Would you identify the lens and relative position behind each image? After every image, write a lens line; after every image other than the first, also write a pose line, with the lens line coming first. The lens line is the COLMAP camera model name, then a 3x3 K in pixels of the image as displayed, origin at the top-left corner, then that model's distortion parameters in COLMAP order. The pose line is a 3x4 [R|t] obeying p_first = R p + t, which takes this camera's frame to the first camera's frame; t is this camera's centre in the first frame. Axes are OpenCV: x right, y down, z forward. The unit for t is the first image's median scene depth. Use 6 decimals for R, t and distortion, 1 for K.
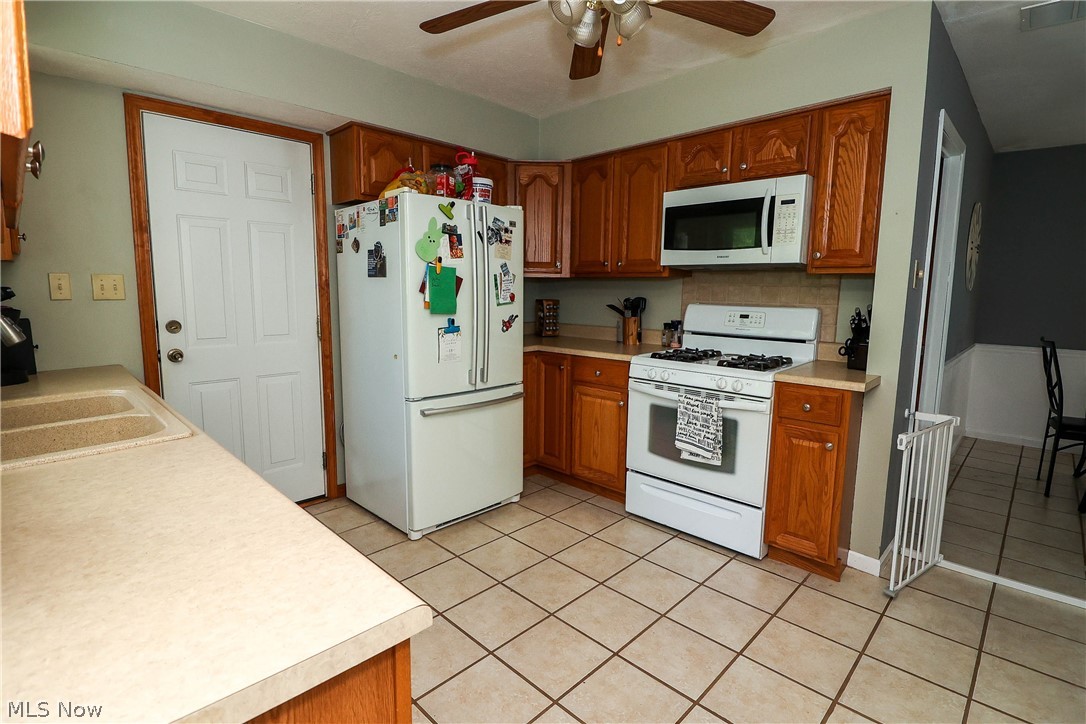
lens RADIAL K [[506.6, 0, 543.0], [0, 506.6, 362.0], [0, 0, 1]] dist [-0.002955, -0.000989]
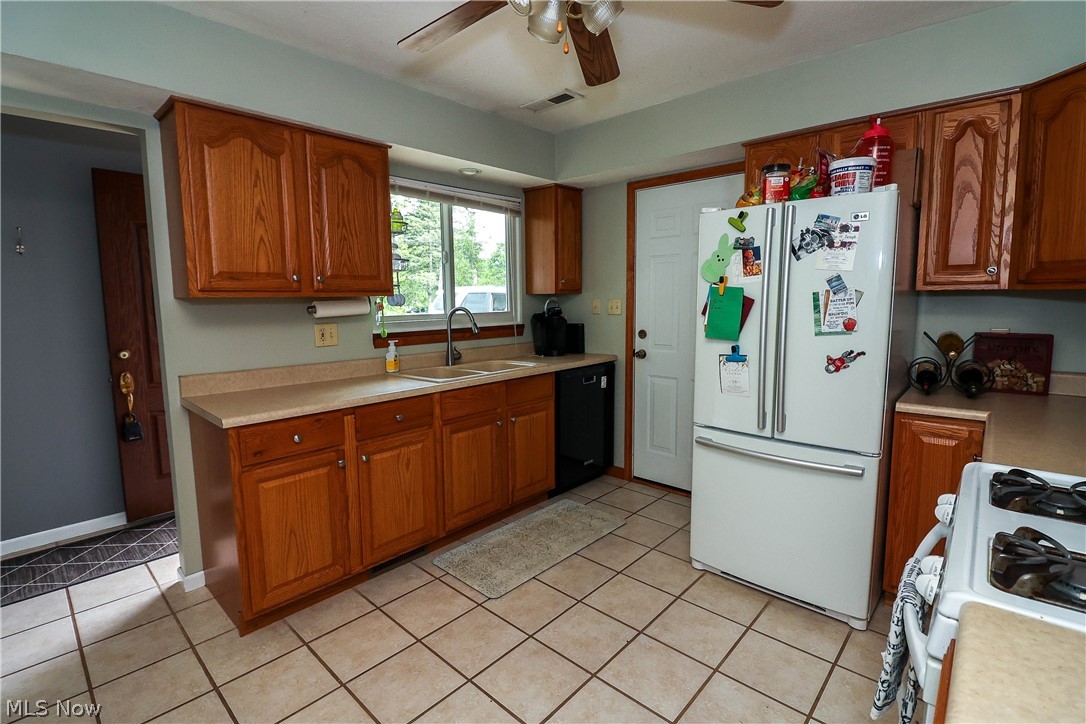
lens RADIAL K [[506.6, 0, 543.0], [0, 506.6, 362.0], [0, 0, 1]] dist [-0.002955, -0.000989]
pose [[0.042037, 0.118171, -0.992103, 0.668918], [-0.131319, 0.985020, 0.111764, -0.111097], [0.990449, 0.125583, 0.056926, 0.620873]]
